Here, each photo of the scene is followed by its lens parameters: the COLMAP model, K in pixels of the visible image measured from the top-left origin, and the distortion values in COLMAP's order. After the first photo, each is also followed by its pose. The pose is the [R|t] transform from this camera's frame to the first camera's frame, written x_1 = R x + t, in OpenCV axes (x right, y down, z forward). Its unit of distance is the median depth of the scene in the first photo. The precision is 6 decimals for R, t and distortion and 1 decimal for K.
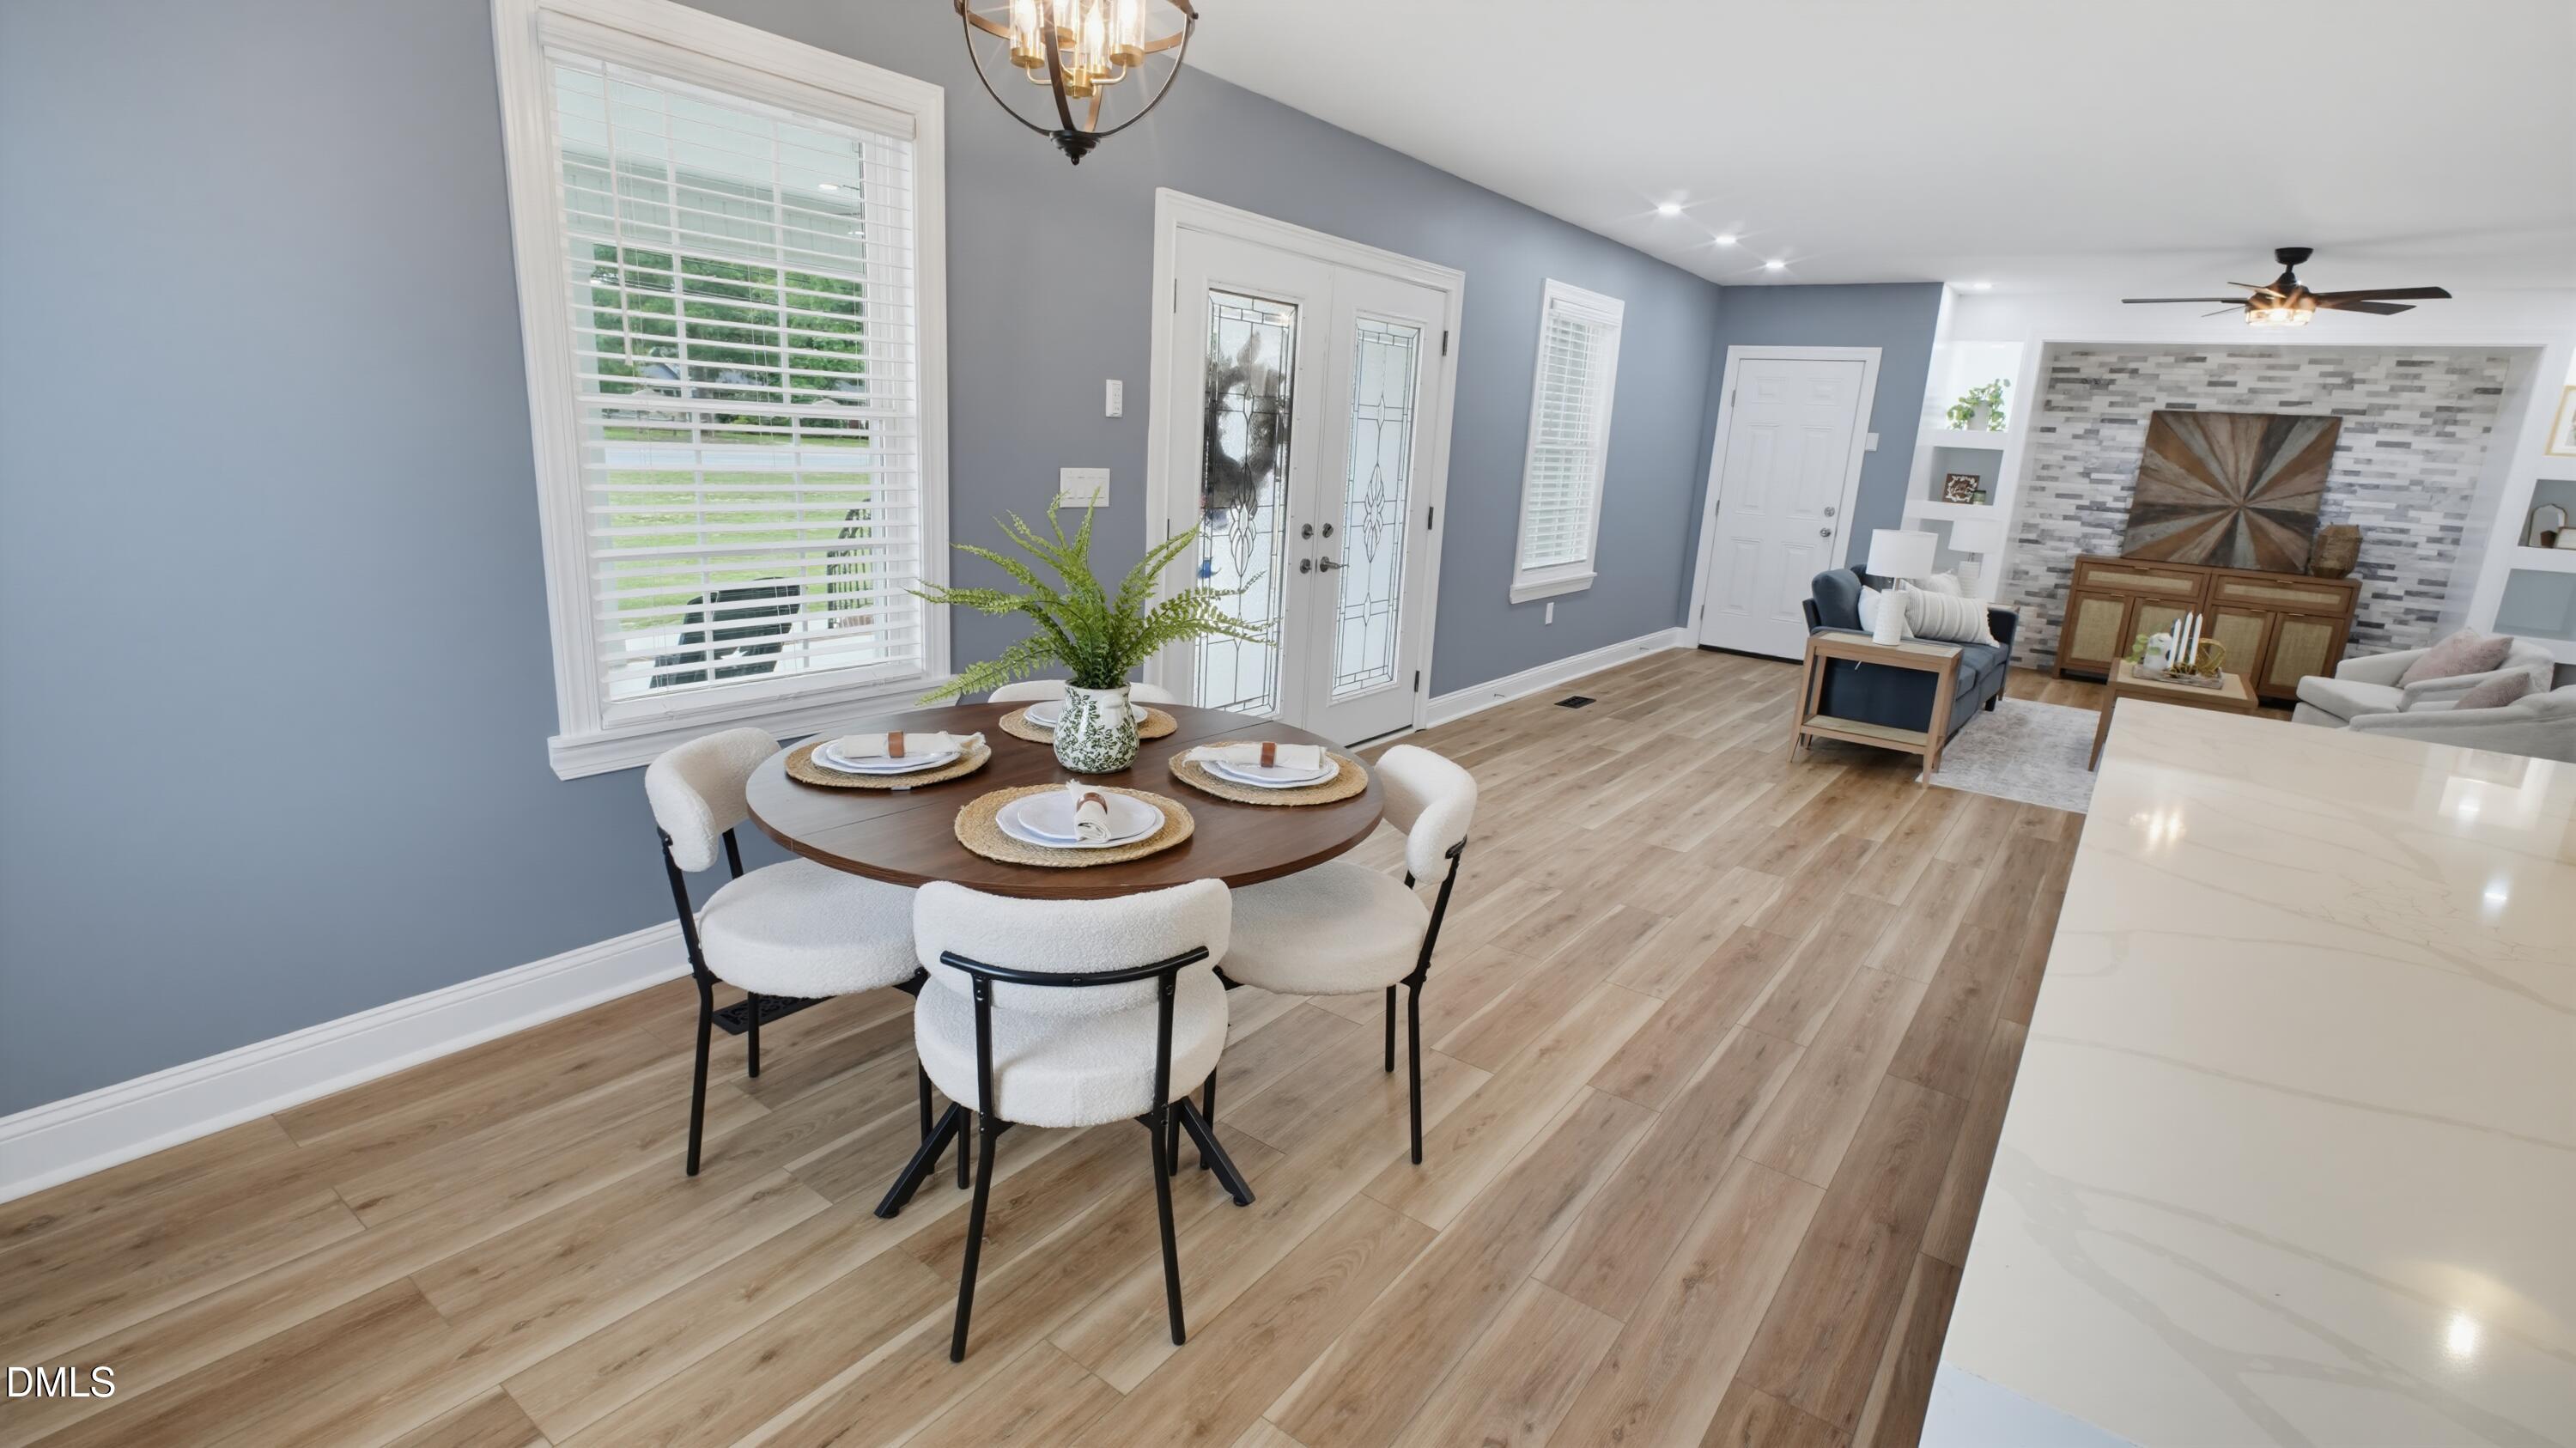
lens RADIAL K [[1182.2, 0, 1276.8], [0, 1182.2, 723.6], [0, 0, 1]] dist [-0.014405, -0.000515]
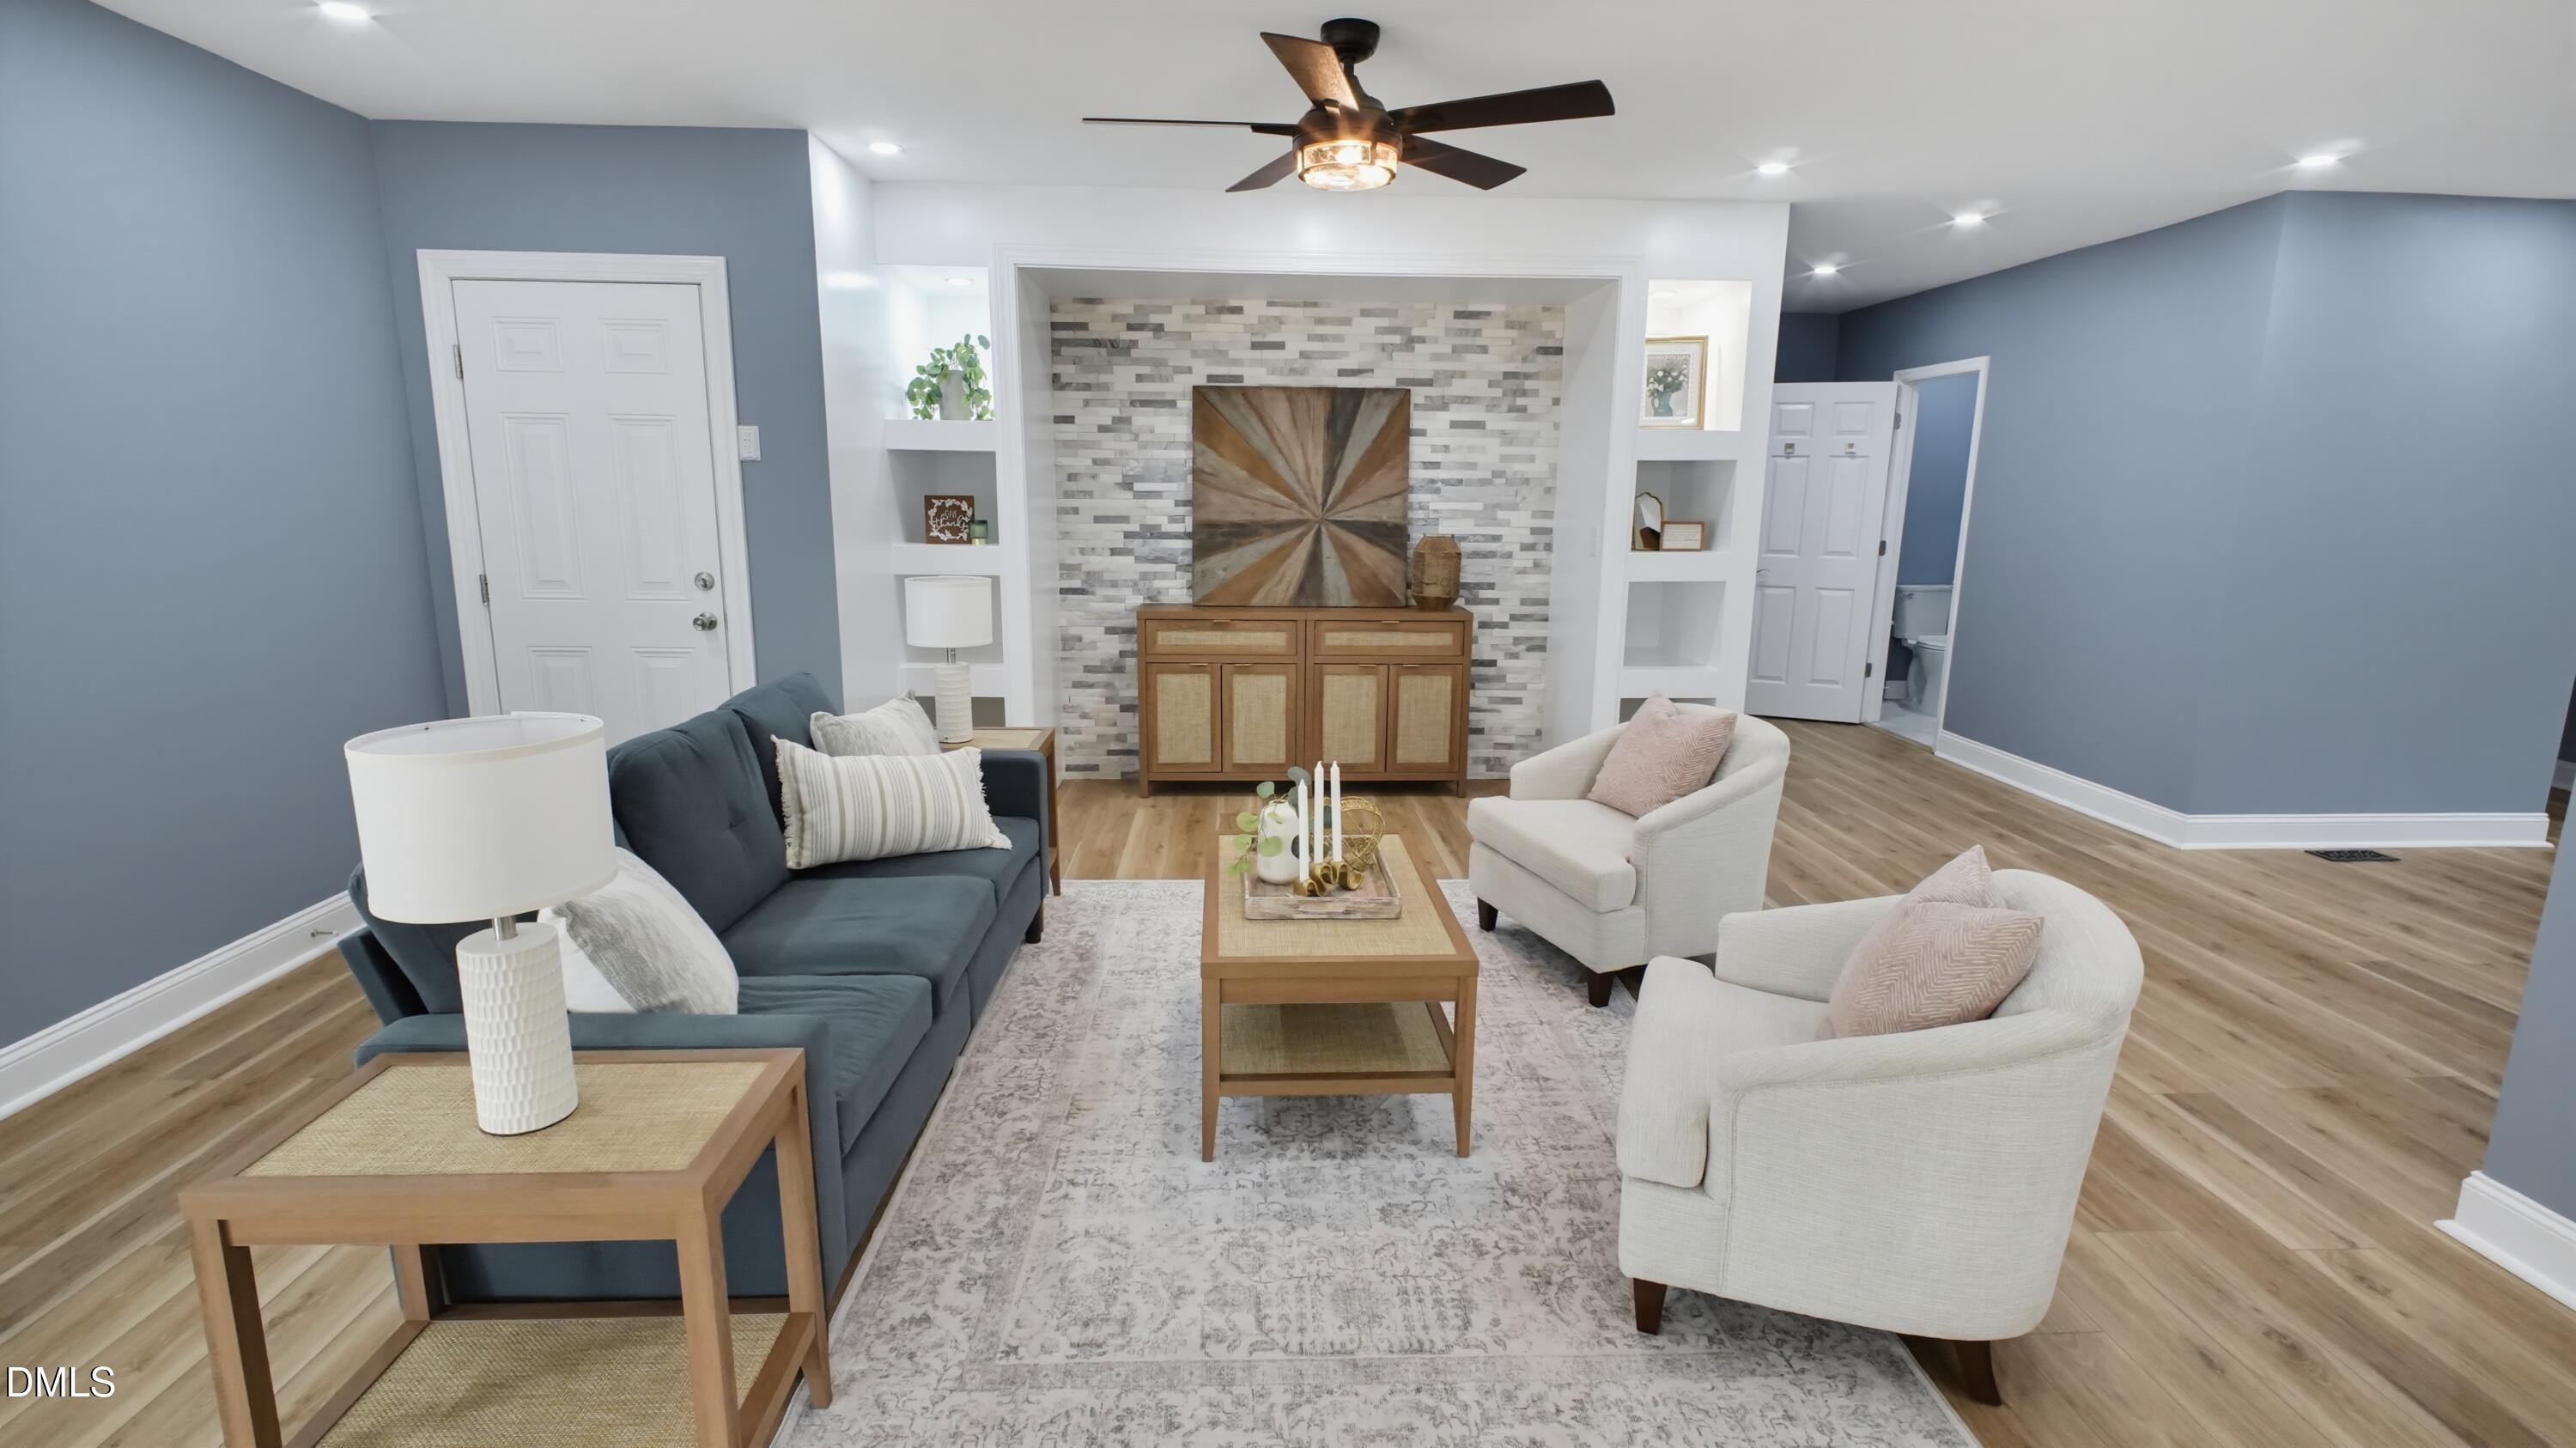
lens RADIAL K [[1182.2, 0, 1287.7], [0, 1182.2, 723.5], [0, 0, 1]] dist [-0.014405, -0.000515]
pose [[0.770897, -0.167545, 0.614530, 0.356833], [0.183080, 0.982357, 0.038165, -0.097192], [-0.610082, 0.083087, 0.787970, 0.469088]]
